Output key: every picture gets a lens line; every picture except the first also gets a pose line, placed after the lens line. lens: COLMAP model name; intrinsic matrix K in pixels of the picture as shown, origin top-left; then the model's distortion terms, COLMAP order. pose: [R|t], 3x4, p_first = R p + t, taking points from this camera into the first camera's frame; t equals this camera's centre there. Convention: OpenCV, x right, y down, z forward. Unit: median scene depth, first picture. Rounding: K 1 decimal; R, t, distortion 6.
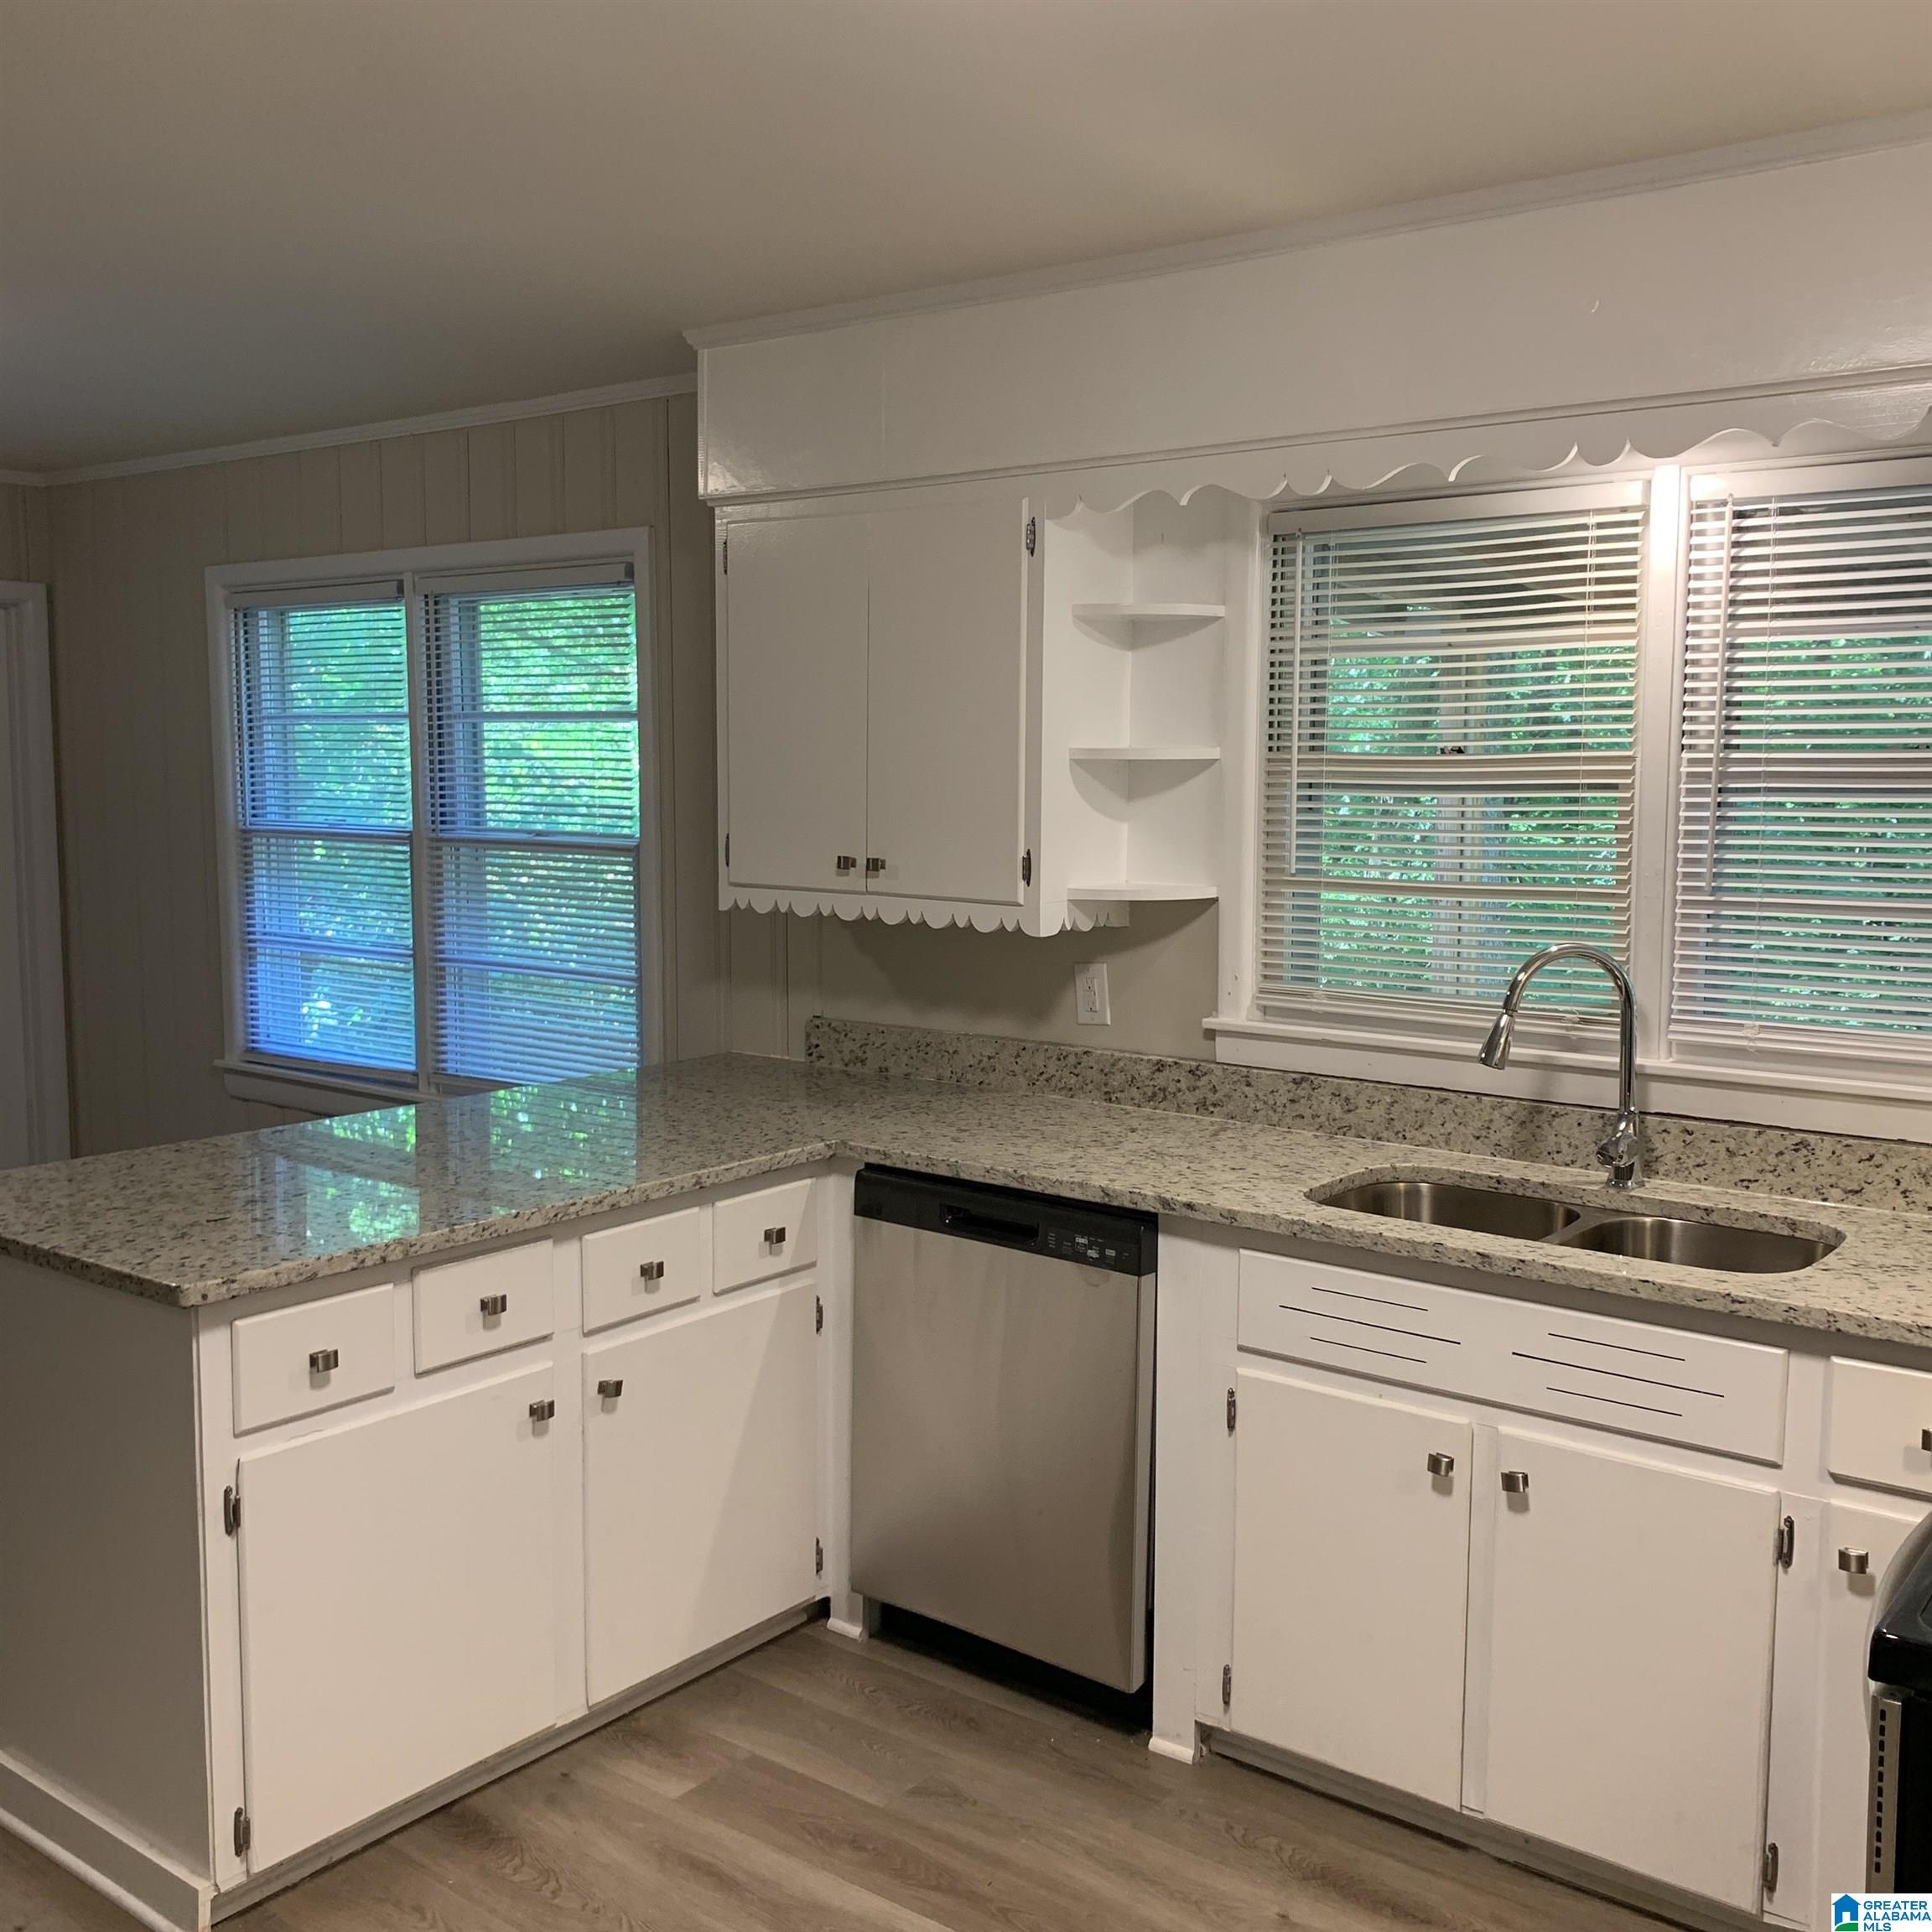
lens RADIAL K [[1882.8, 0, 1046.2], [0, 1882.8, 903.8], [0, 0, 1]] dist [0.101129, -0.245654]
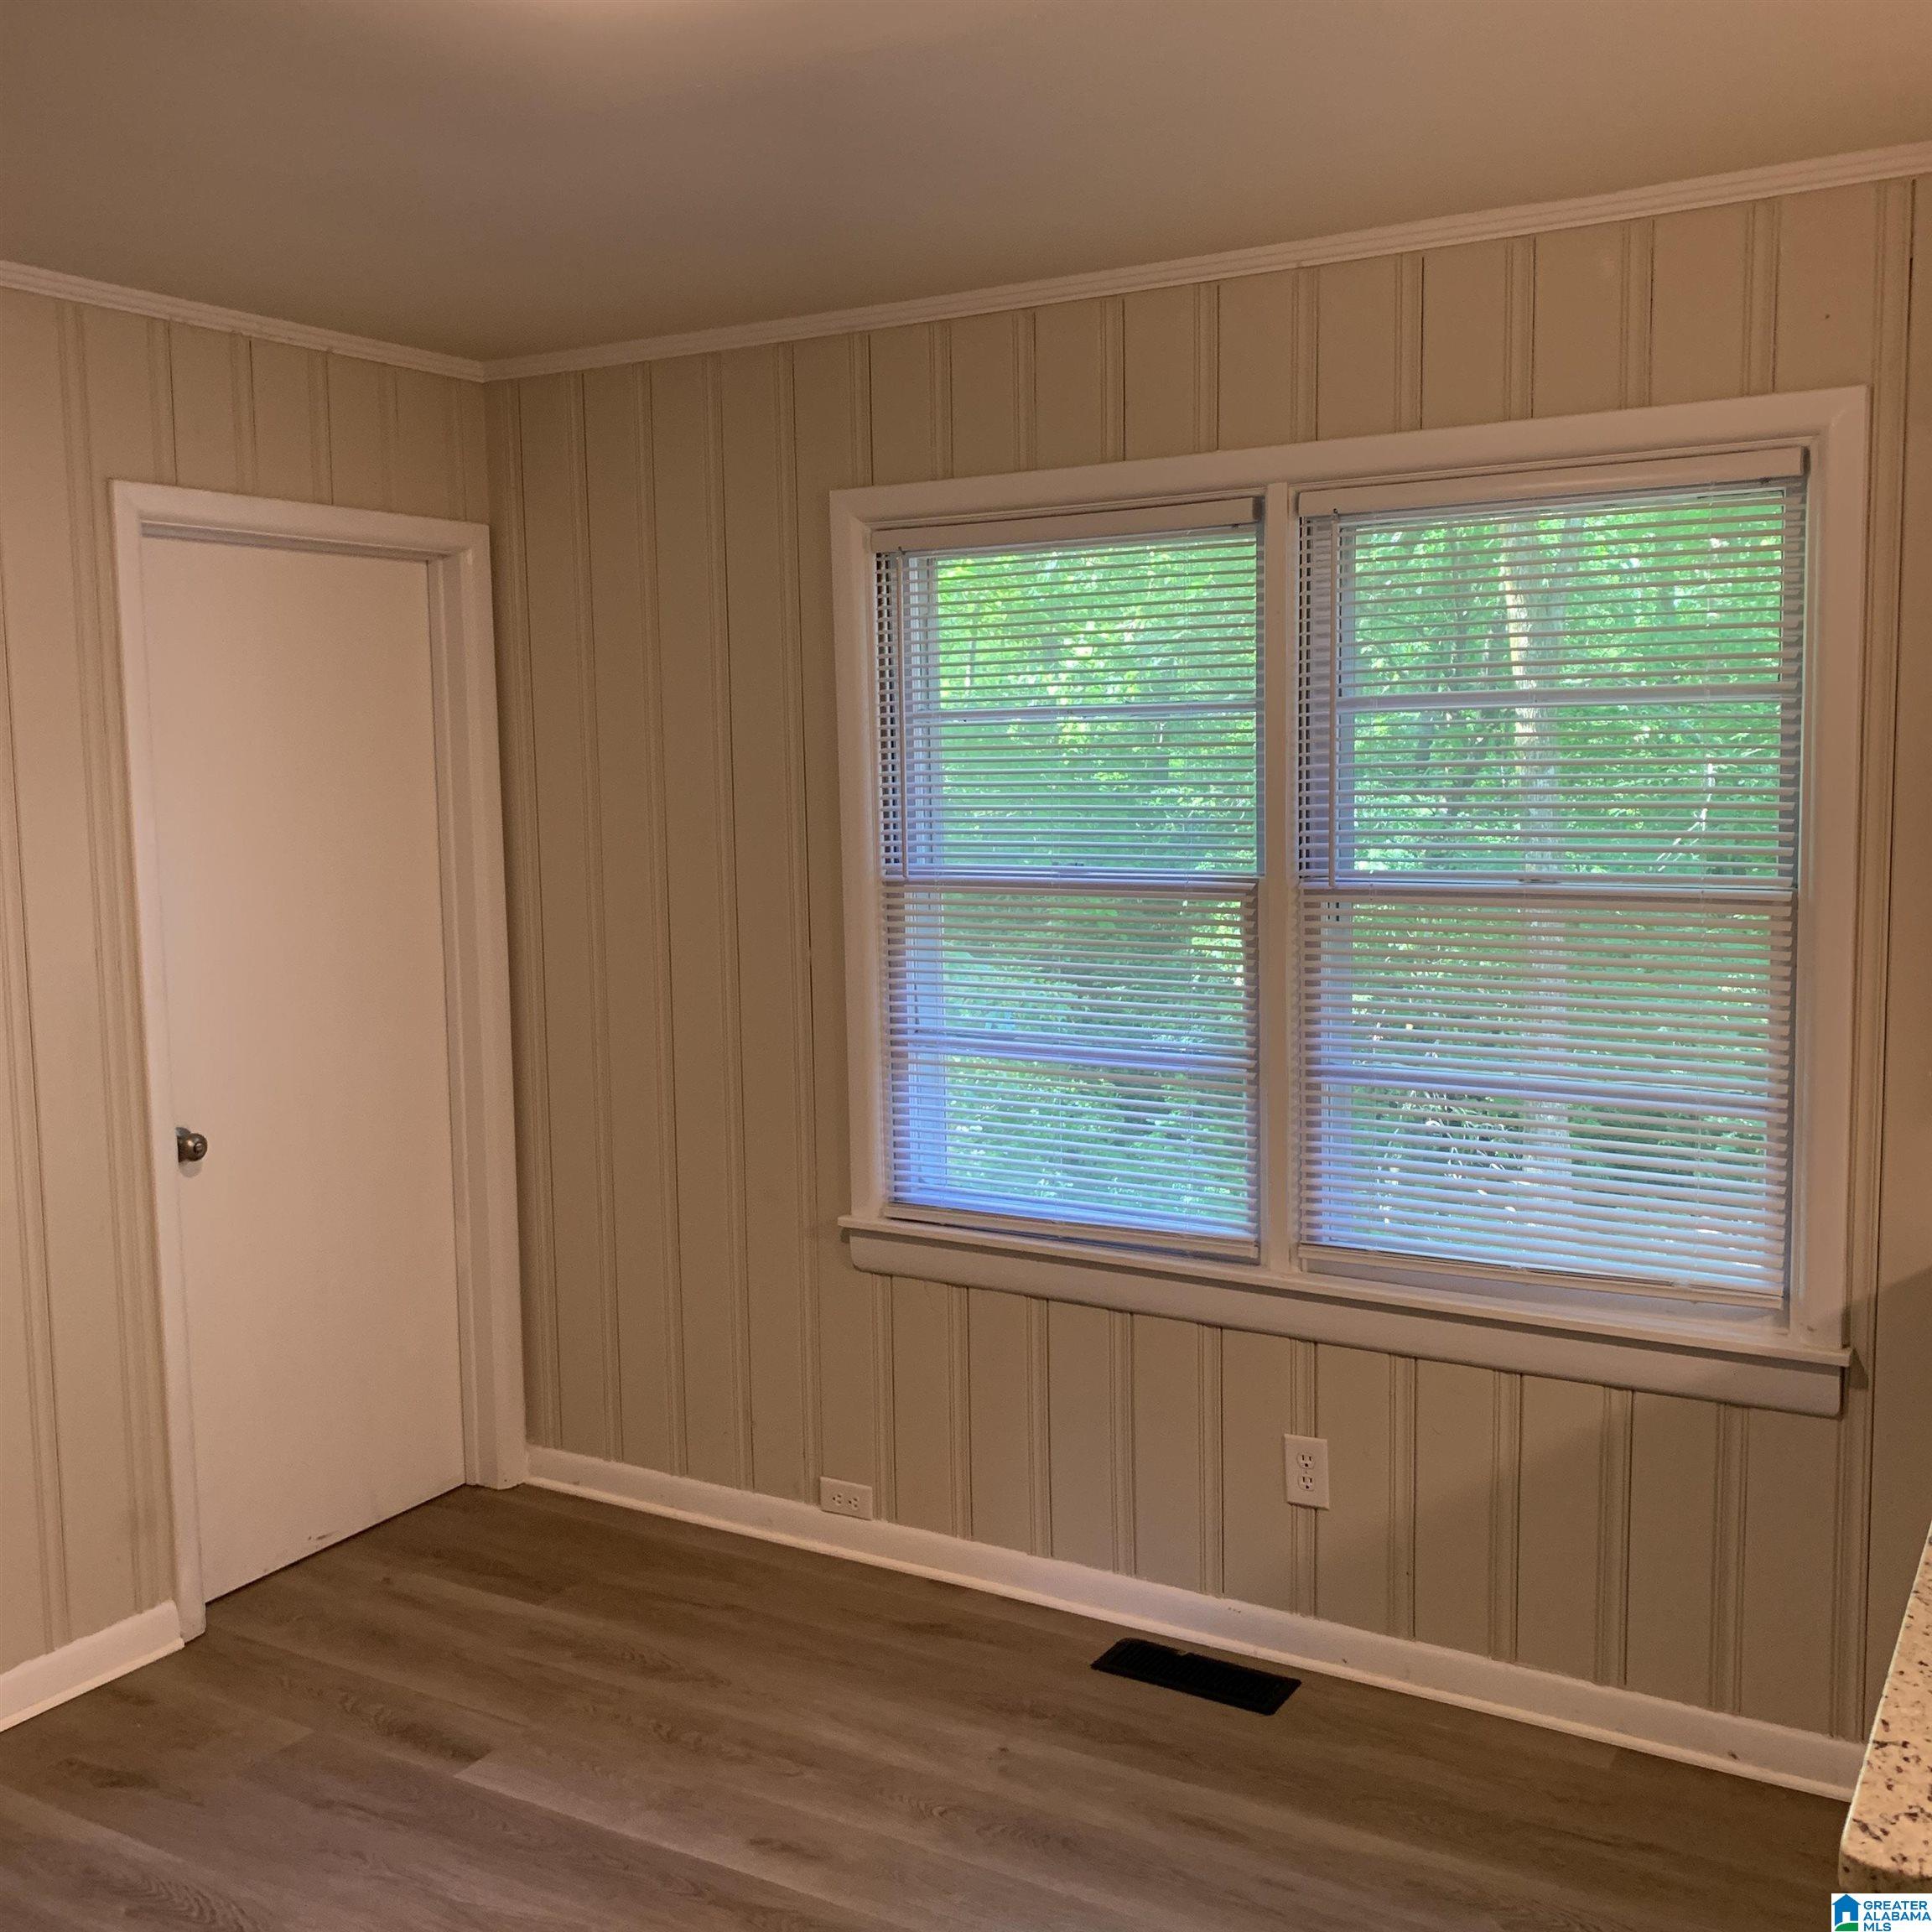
lens RADIAL K [[1945.0, 0, 960.2], [0, 1945.0, 960.1], [0, 0, 1]] dist [0.110565, -0.284556]
pose [[0.996756, -0.022734, 0.077203, -0.453734], [0.021356, 0.999598, 0.018629, -0.023195], [-0.077595, -0.016920, 0.996841, 0.303282]]
